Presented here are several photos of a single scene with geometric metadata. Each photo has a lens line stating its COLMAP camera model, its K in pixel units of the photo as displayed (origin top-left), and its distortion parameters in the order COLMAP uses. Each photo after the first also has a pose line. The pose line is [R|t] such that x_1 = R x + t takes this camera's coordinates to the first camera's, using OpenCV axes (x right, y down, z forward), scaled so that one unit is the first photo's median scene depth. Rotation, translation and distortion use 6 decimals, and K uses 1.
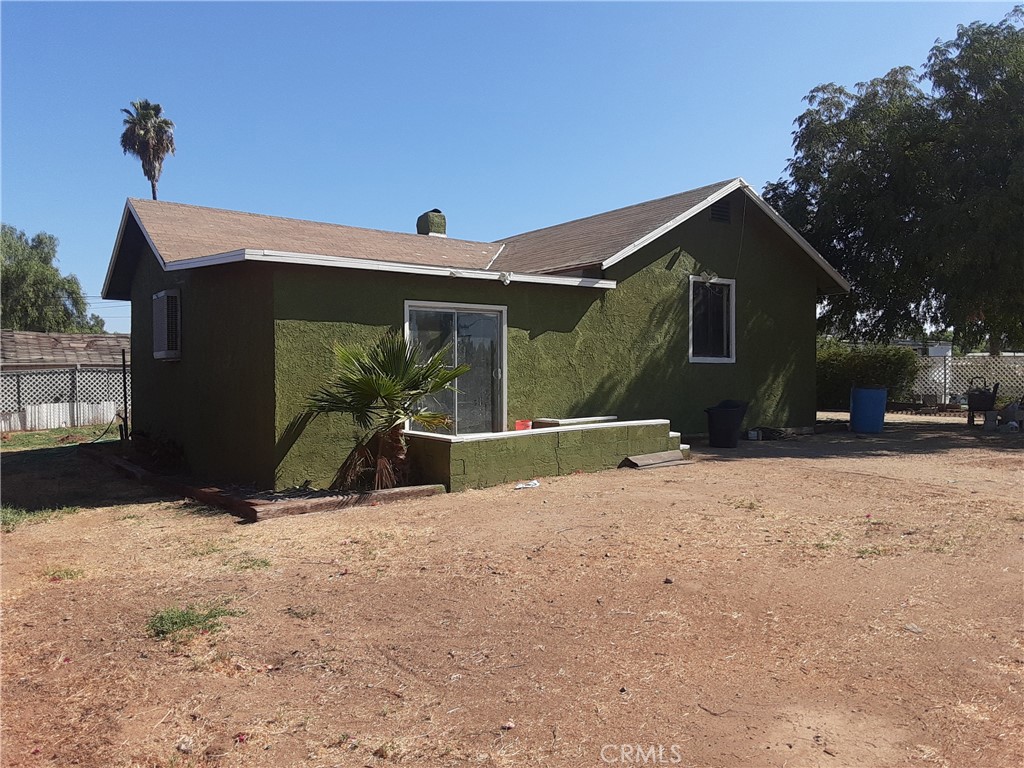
lens RADIAL K [[819.8, 0, 510.1], [0, 819.8, 380.5], [0, 0, 1]] dist [0.100956, -0.156982]
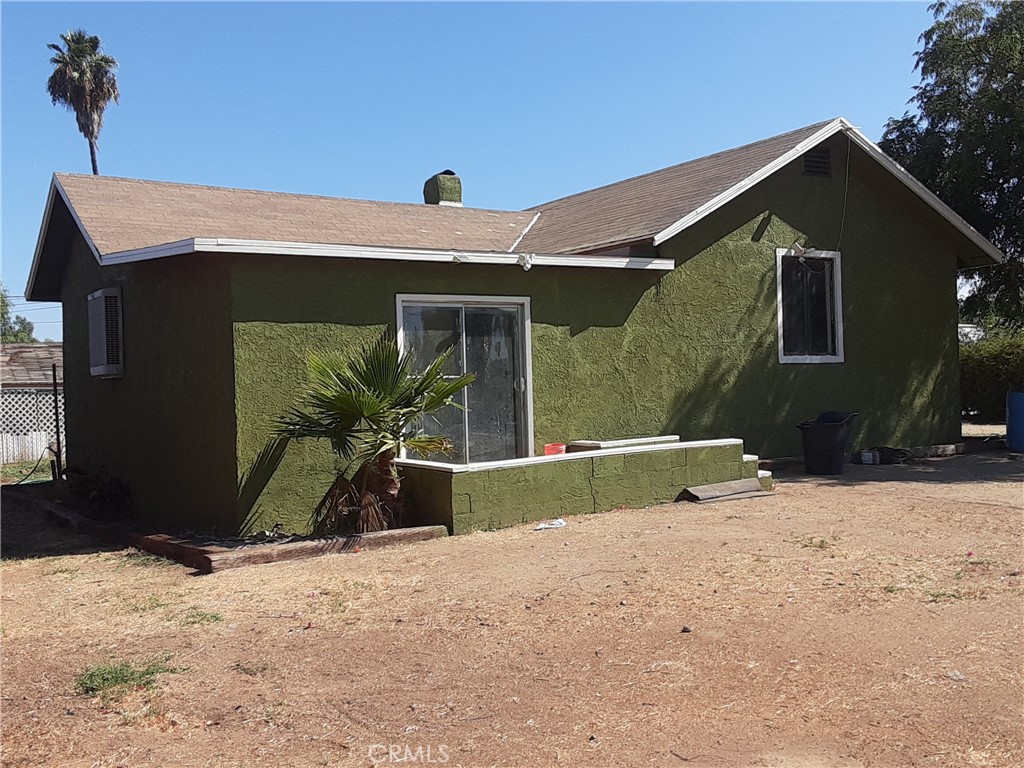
lens RADIAL K [[1123.4, 0, 505.6], [0, 1123.4, 383.2], [0, 0, 1]] dist [0.102084, -0.146066]
pose [[0.997879, -0.023556, -0.060688, 0.033772], [0.023053, 0.999694, -0.008981, -0.000050], [0.060881, 0.007563, 0.998116, -0.060664]]
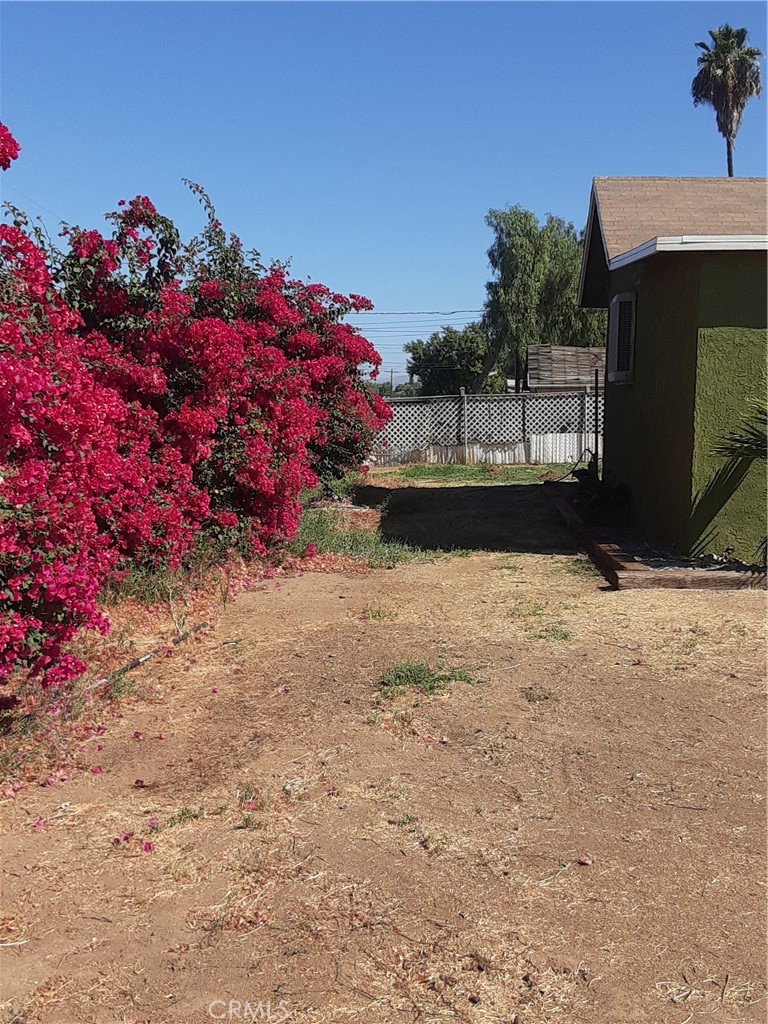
lens RADIAL K [[1123.4, 0, 382.4], [0, 1123.4, 517.4], [0, 0, 1]] dist [0.102084, -0.146066]
pose [[0.765100, 0.082521, -0.638602, 0.124133], [-0.021527, 0.994478, 0.102717, -0.003183], [0.643551, -0.064842, 0.762651, 0.019637]]
